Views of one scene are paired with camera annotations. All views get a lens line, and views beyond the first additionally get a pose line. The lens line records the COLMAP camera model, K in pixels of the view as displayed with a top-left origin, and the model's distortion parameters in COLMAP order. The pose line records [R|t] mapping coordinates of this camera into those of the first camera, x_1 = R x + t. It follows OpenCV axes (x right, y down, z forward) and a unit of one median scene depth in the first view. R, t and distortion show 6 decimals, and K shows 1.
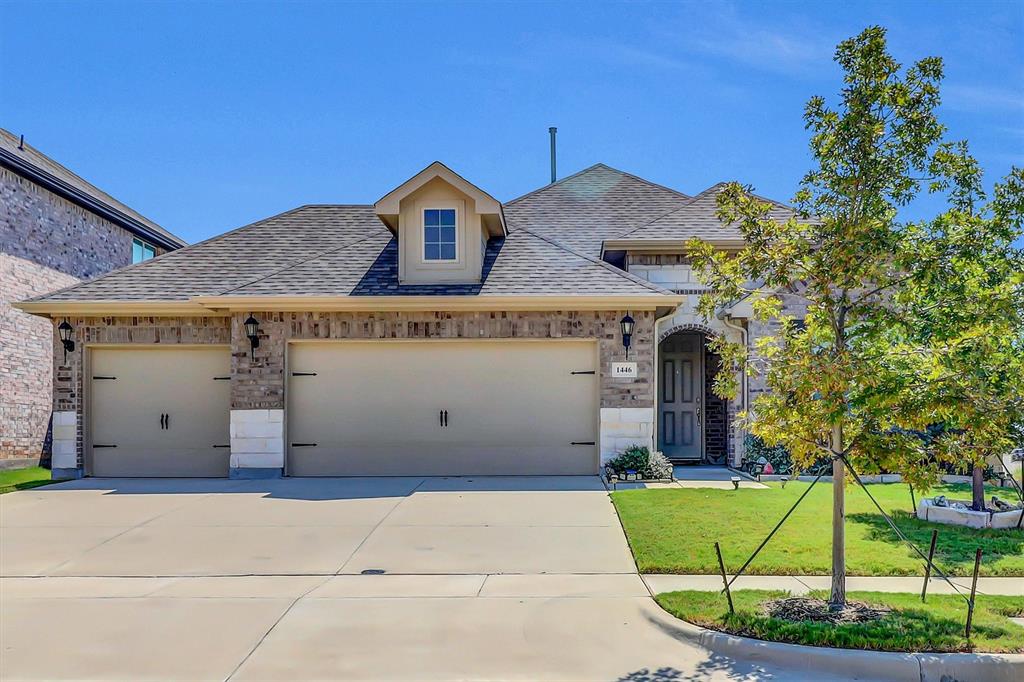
lens RADIAL K [[1036.2, 0, 515.8], [0, 1036.2, 430.3], [0, 0, 1]] dist [-0.052067, 0.000638]
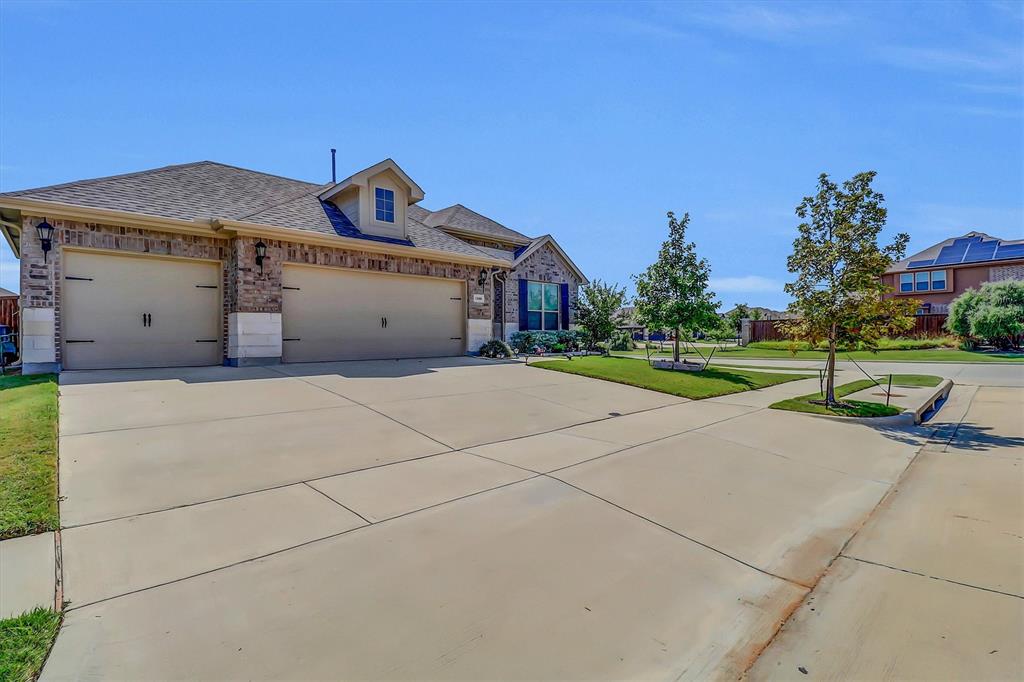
lens RADIAL K [[495.3, 0, 511.5], [0, 495.3, 336.9], [0, 0, 1]] dist [-0.000777, -0.026226]
pose [[0.710167, 0.002037, 0.704031, -0.465363], [-0.007818, 0.999957, 0.004993, 0.004941], [-0.703990, -0.009050, 0.710152, 0.330966]]
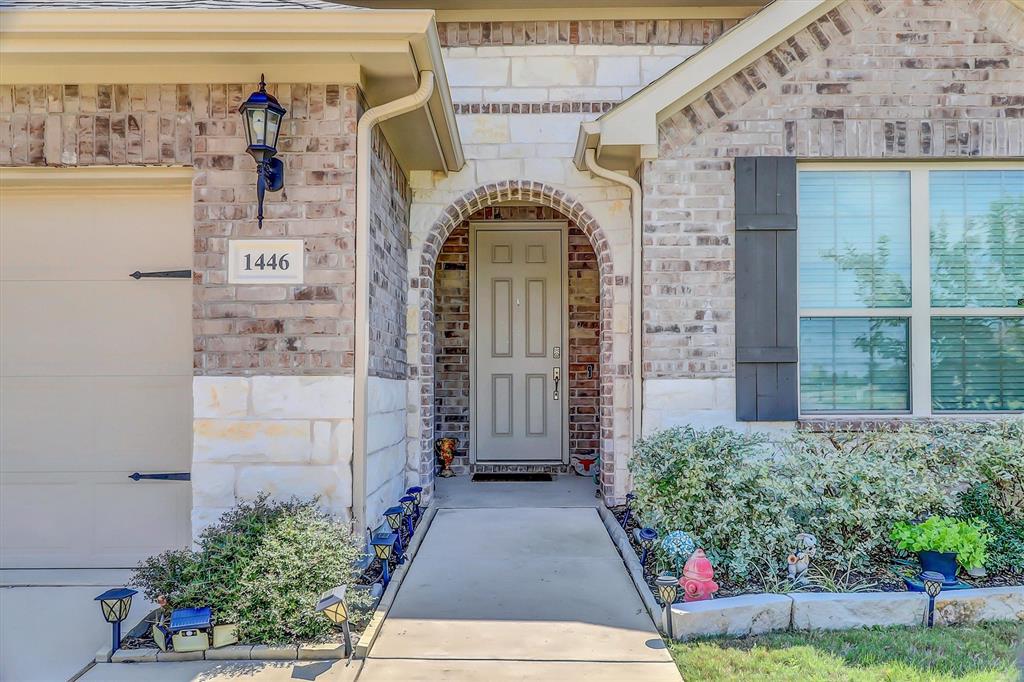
lens RADIAL K [[774.2, 0, 509.4], [0, 774.2, 380.1], [0, 0, 1]] dist [0.002187, 0.001229]
pose [[0.999619, -0.003299, 0.027409, 0.173845], [0.003171, 0.999984, 0.004707, -0.020811], [-0.027424, -0.004618, 0.999613, 0.738060]]
